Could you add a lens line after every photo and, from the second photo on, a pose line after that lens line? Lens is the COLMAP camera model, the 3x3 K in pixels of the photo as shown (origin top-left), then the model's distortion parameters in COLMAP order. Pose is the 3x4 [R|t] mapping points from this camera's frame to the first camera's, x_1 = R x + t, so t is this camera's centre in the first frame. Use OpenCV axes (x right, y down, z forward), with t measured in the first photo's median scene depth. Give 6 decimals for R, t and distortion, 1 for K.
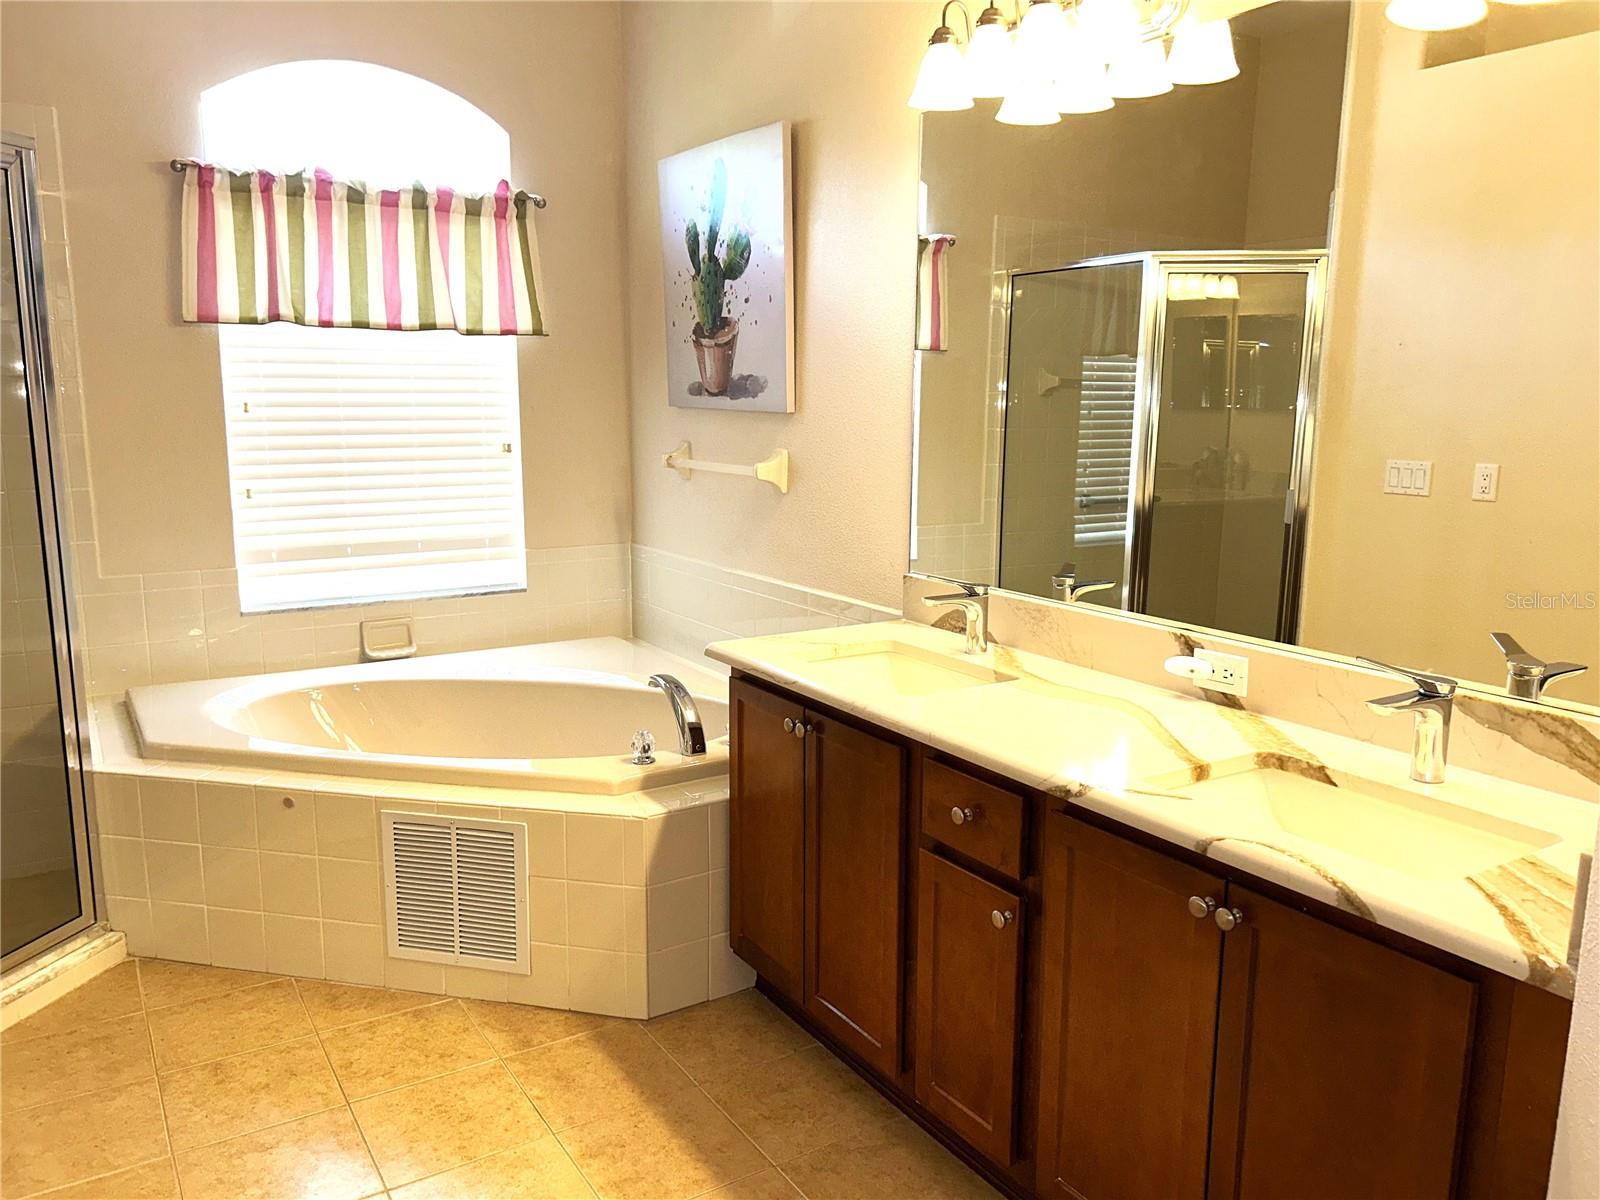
lens RADIAL K [[1236.1, 0, 800.0], [0, 1236.1, 600.0], [0, 0, 1]] dist [0.004929, 0.002179]
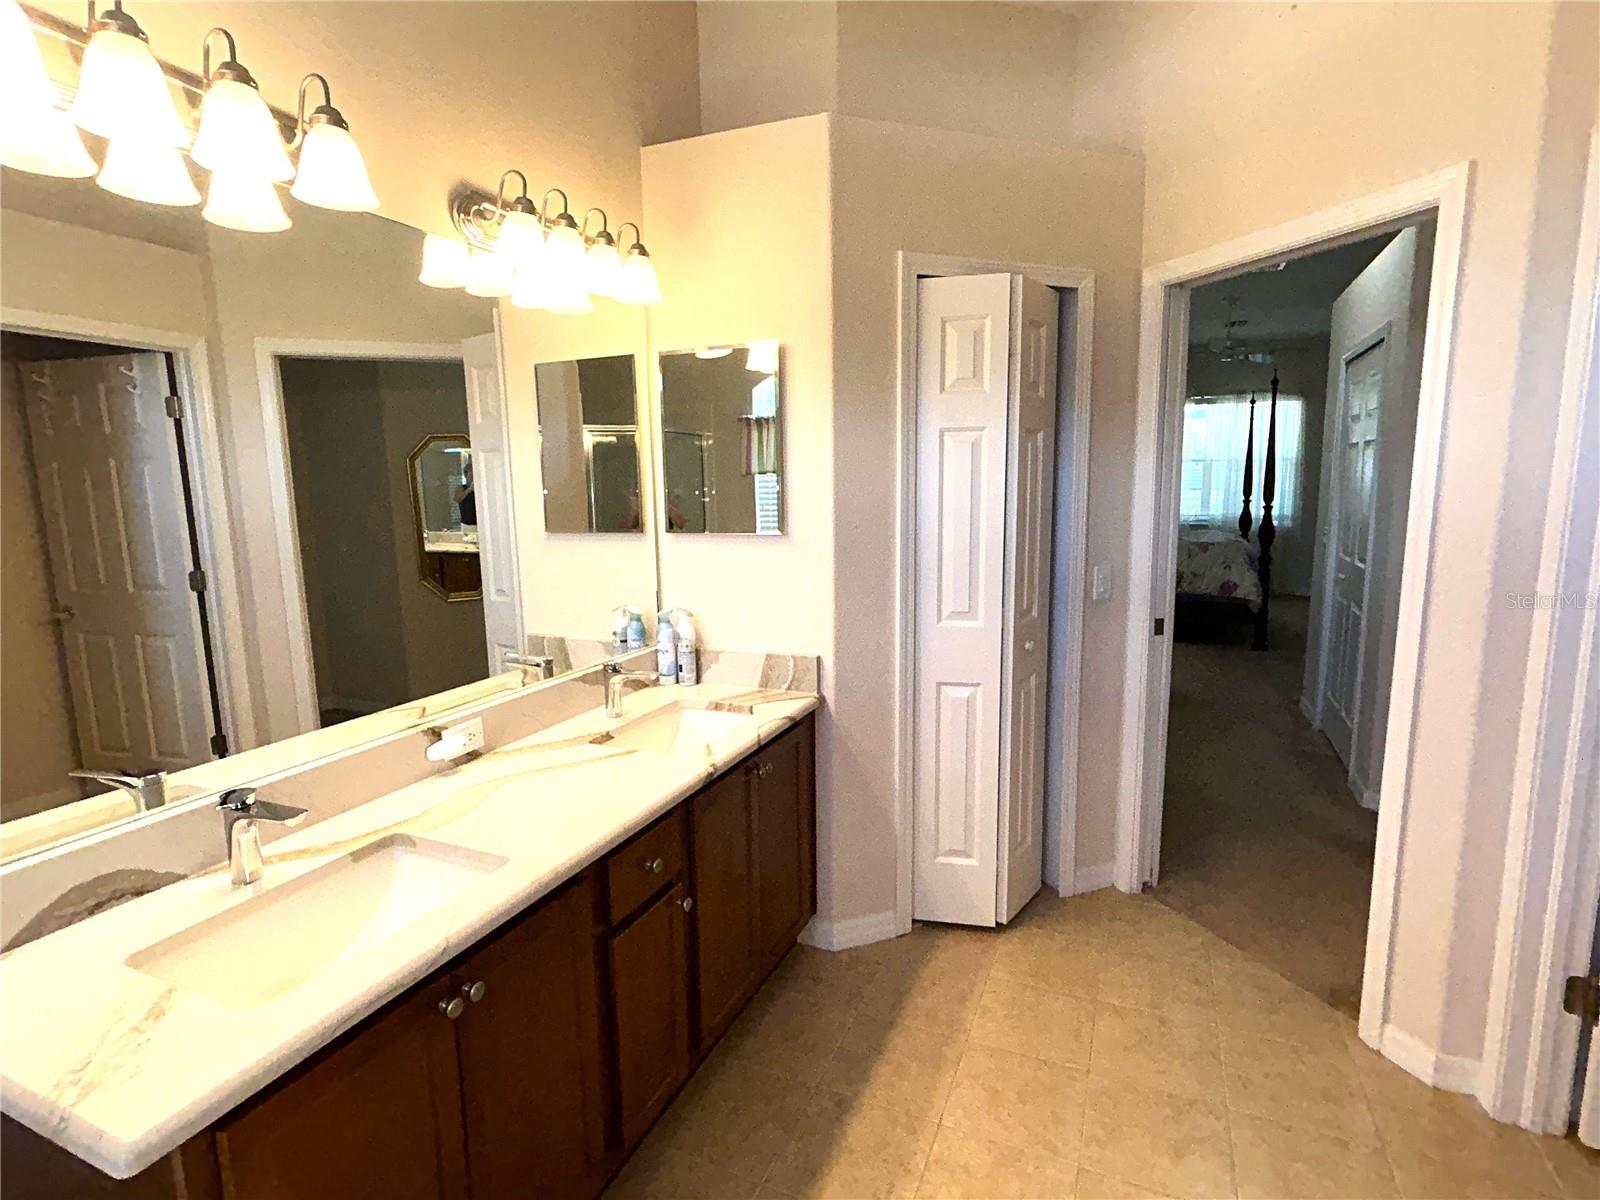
lens RADIAL K [[802.0, 0, 800.0], [0, 802.0, 600.0], [0, 0, 1]] dist [-0.001076, -0.000181]
pose [[-0.544565, -0.124883, 0.829369, -0.544186], [0.160565, 0.955040, 0.249234, -0.239806], [-0.823206, 0.268892, -0.500030, 1.128881]]
